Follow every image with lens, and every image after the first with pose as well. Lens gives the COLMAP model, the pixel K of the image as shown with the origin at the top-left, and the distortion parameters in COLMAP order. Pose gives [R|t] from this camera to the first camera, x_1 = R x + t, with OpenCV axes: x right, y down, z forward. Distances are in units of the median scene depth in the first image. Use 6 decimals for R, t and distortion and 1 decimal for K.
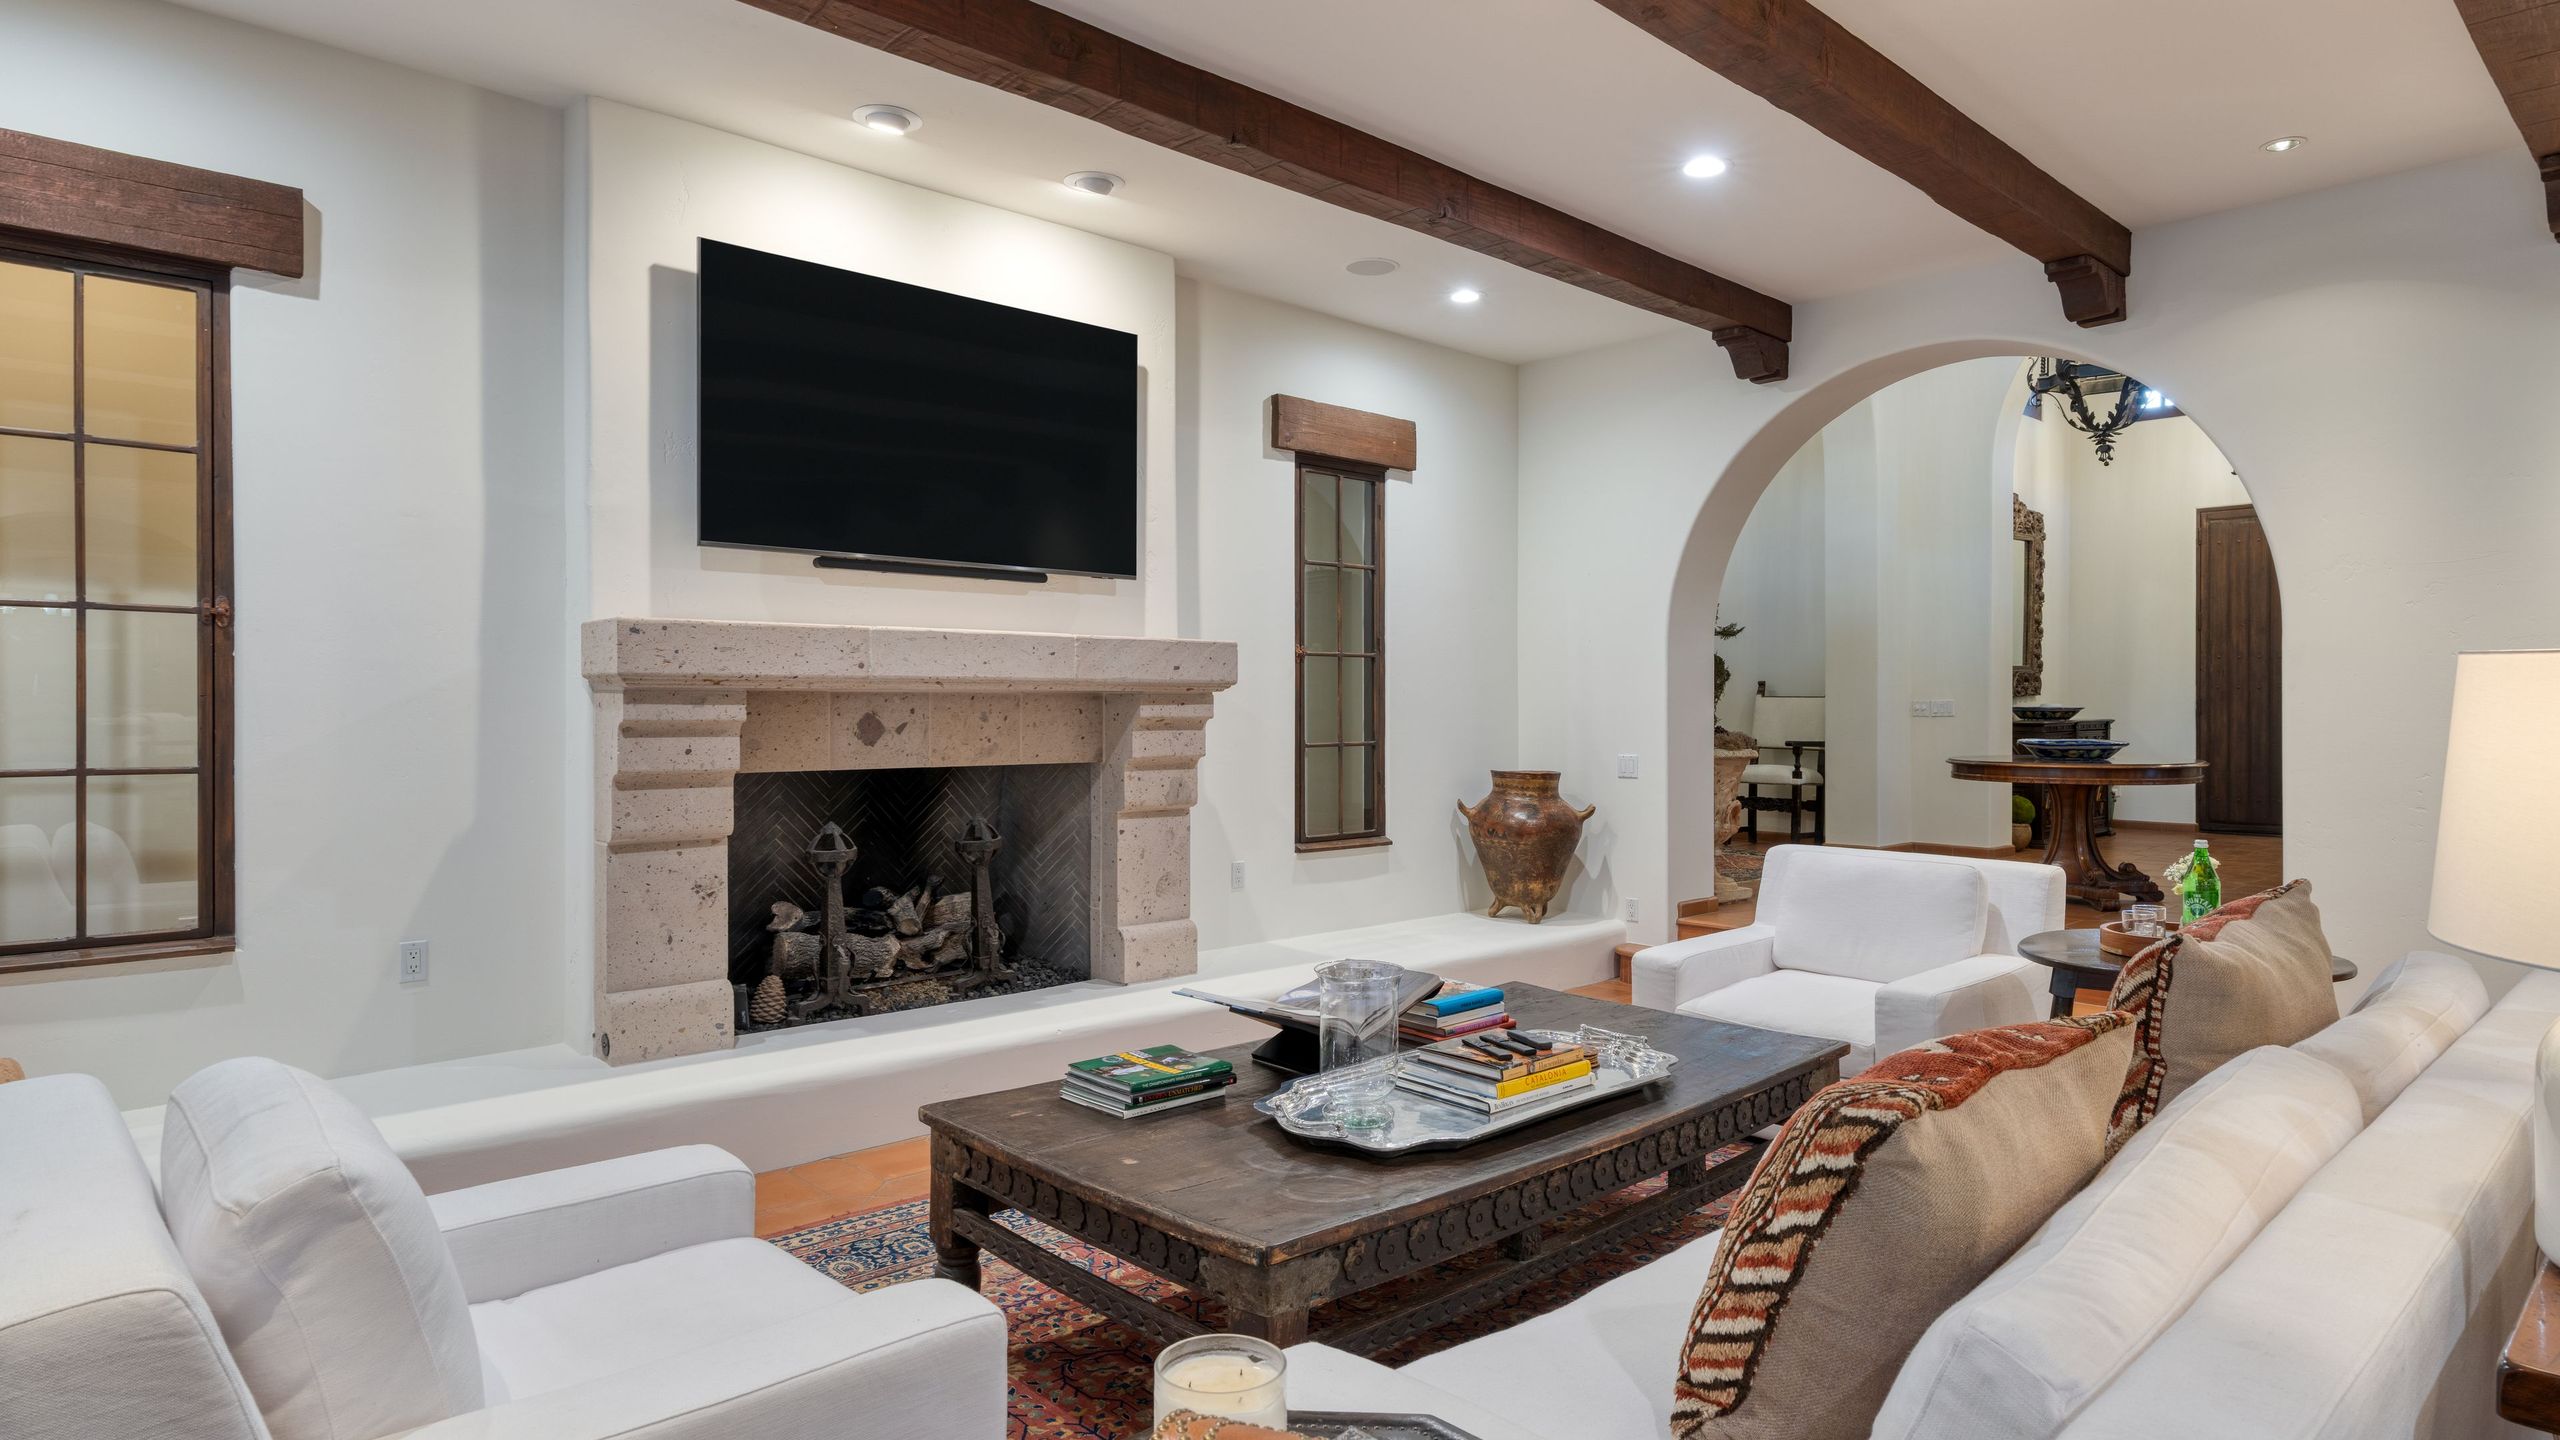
lens RADIAL K [[1411.1, 0, 1281.2], [0, 1411.1, 702.9], [0, 0, 1]] dist [-0.011659, 0.002453]
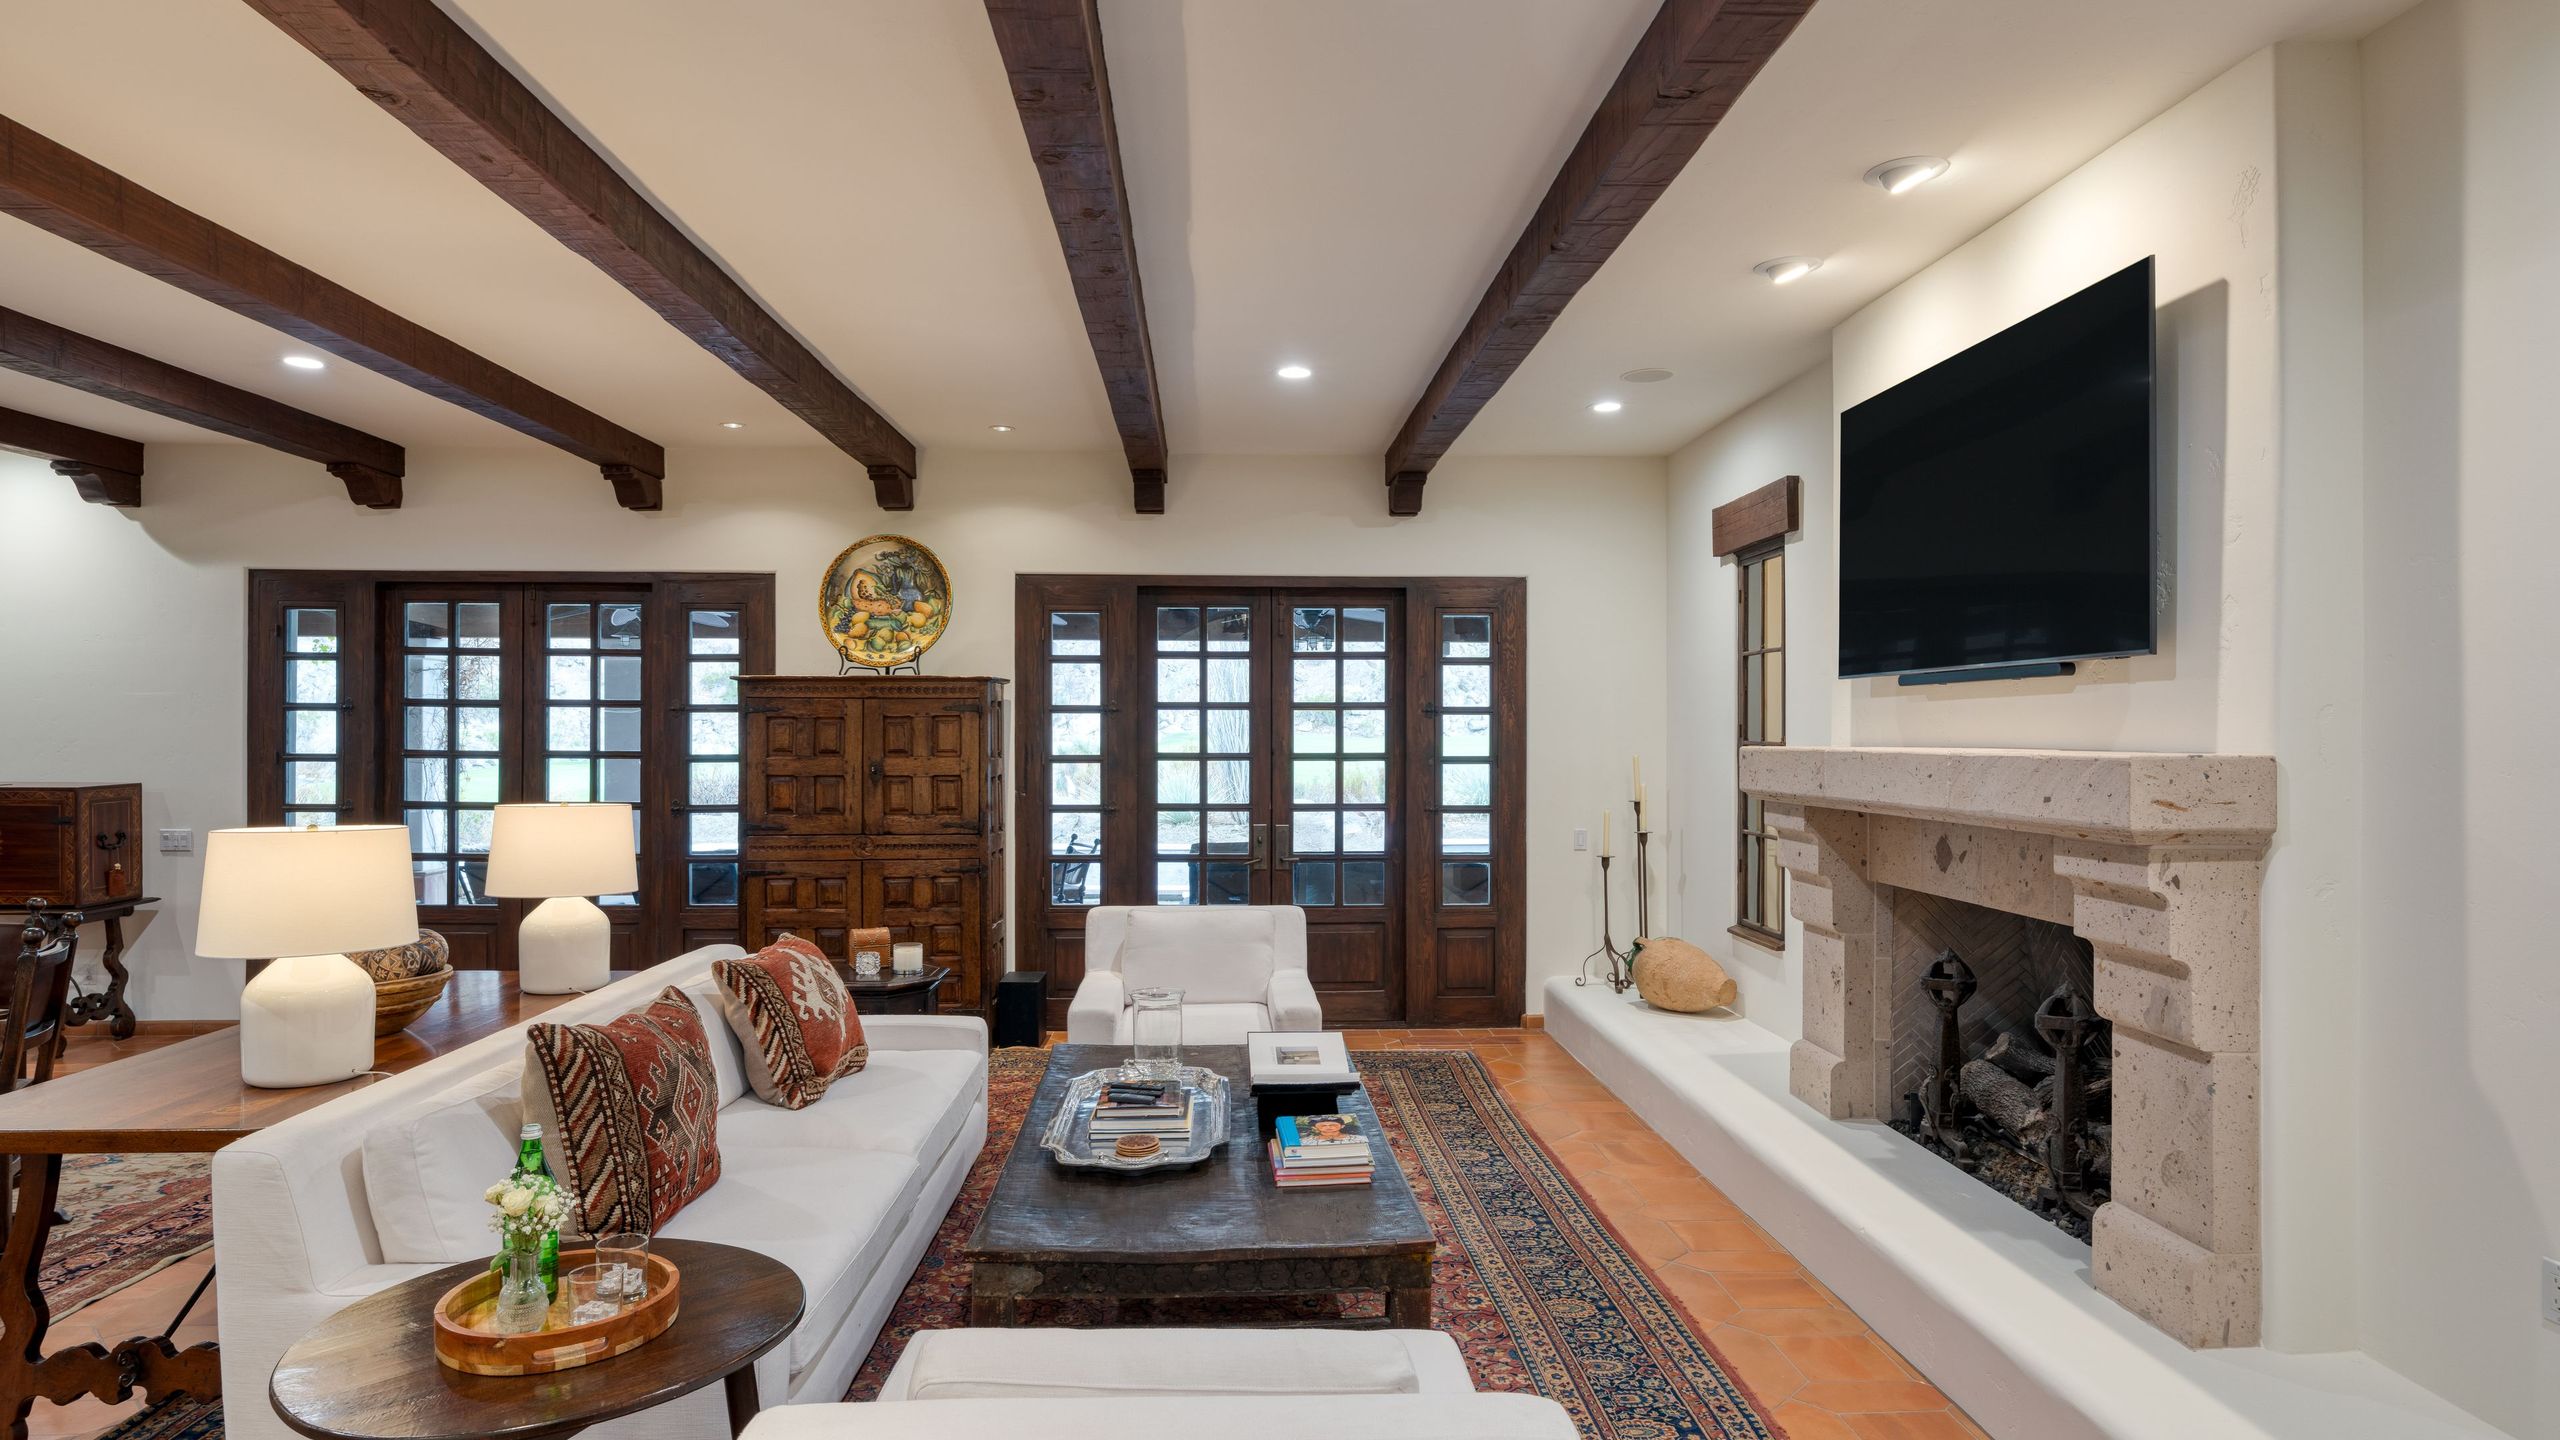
lens RADIAL K [[1411.1, 0, 1278.4], [0, 1411.1, 728.9], [0, 0, 1]] dist [-0.011659, 0.002453]
pose [[-0.647079, -0.004183, -0.762411, 0.532901], [-0.002918, 0.999991, -0.003011, -0.045404], [0.762417, 0.000276, -0.647086, 0.965986]]
